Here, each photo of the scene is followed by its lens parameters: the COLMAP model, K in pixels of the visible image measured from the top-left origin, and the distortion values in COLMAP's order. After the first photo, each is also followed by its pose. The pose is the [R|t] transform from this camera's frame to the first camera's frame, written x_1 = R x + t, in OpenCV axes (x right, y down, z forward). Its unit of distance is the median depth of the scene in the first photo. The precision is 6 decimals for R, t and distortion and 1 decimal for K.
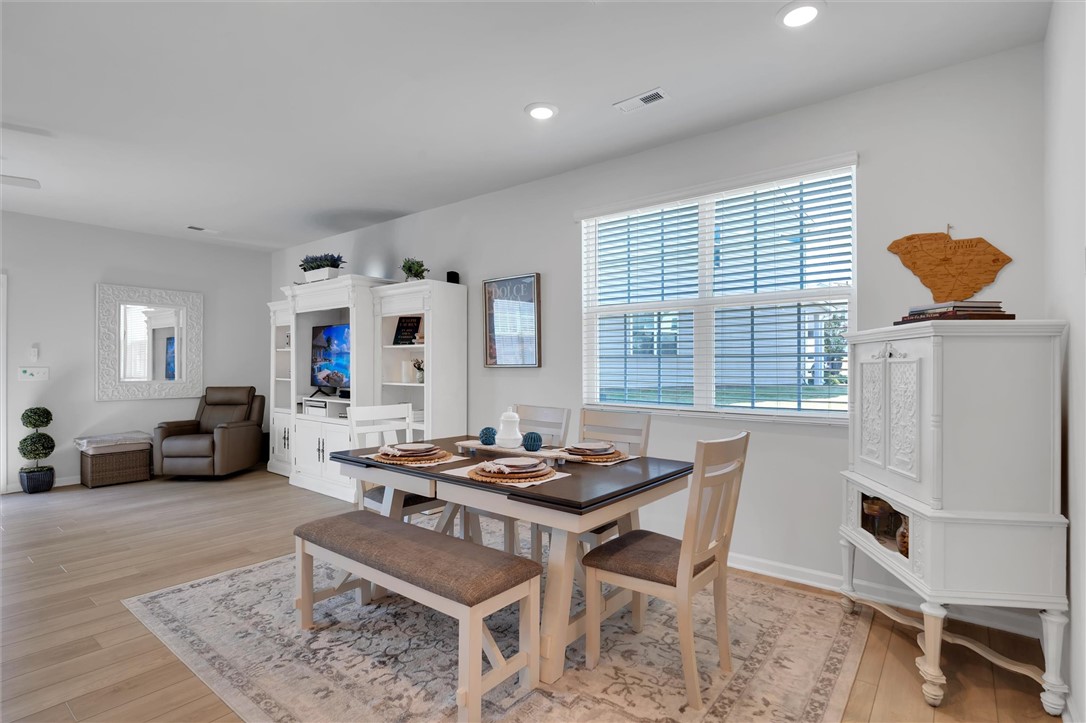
lens RADIAL K [[525.5, 0, 543.2], [0, 525.5, 364.1], [0, 0, 1]] dist [-0.003423, -0.000481]
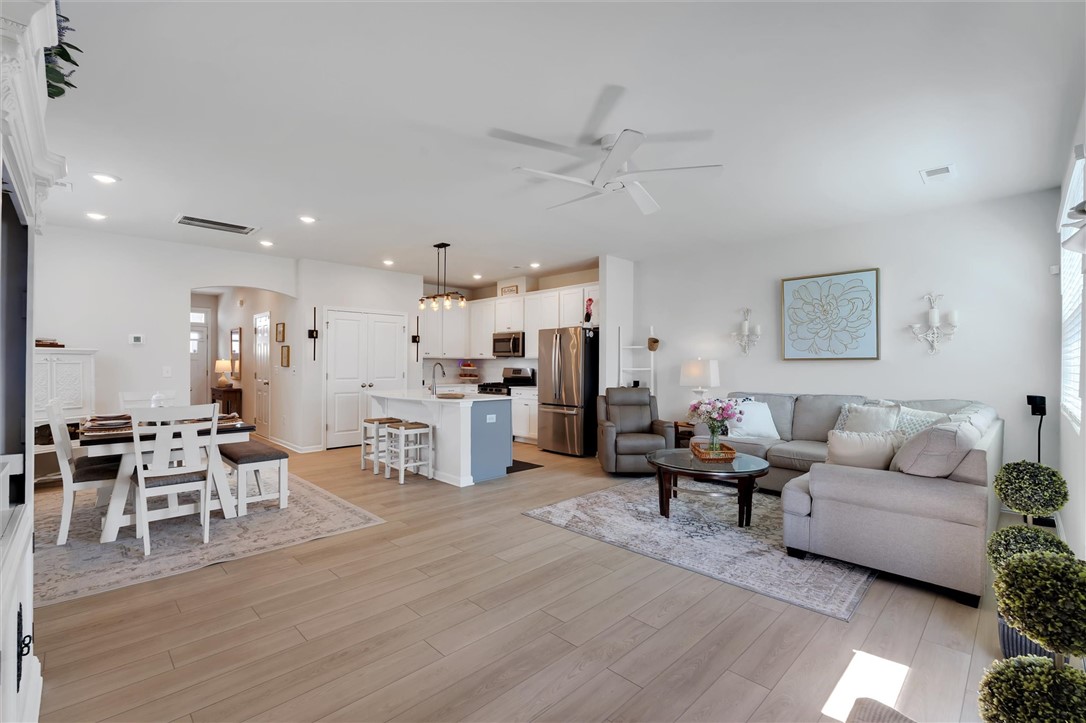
lens RADIAL K [[476.9, 0, 540.5], [0, 476.9, 364.7], [0, 0, 1]] dist [-0.005024, -0.000966]
pose [[-0.992042, -0.005512, 0.125788, -1.437007], [-0.006579, 0.999946, -0.008068, 0.005354], [-0.125737, -0.008831, -0.992024, 2.348517]]
